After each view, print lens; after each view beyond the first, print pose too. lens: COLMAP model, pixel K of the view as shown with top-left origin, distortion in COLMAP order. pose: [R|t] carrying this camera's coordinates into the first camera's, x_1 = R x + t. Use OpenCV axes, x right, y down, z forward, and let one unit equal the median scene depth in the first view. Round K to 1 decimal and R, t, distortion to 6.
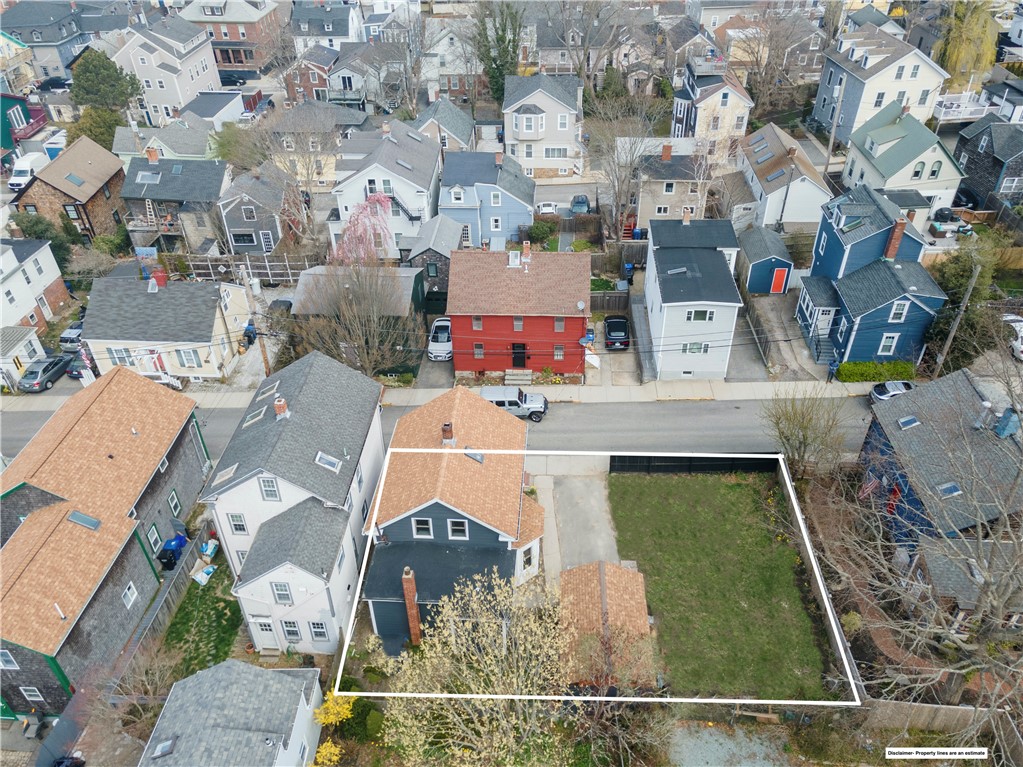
lens RADIAL K [[744.0, 0, 518.2], [0, 744.0, 382.3], [0, 0, 1]] dist [-0.010157, 0.110702]
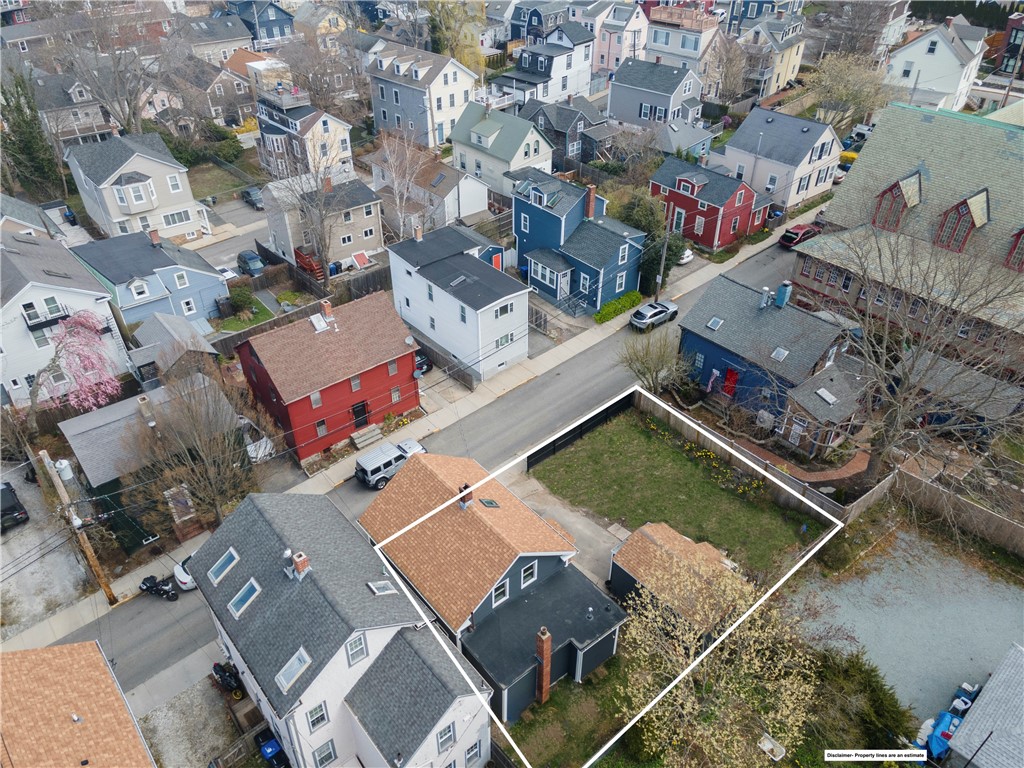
lens RADIAL K [[716.9, 0, 512.0], [0, 716.9, 384.0], [0, 0, 1]] dist [0.032171, -0.000810]
pose [[0.740031, -0.390421, 0.547655, -0.275119], [0.398575, 0.910457, 0.110478, -0.077018], [-0.541749, 0.136524, 0.829379, 0.098886]]
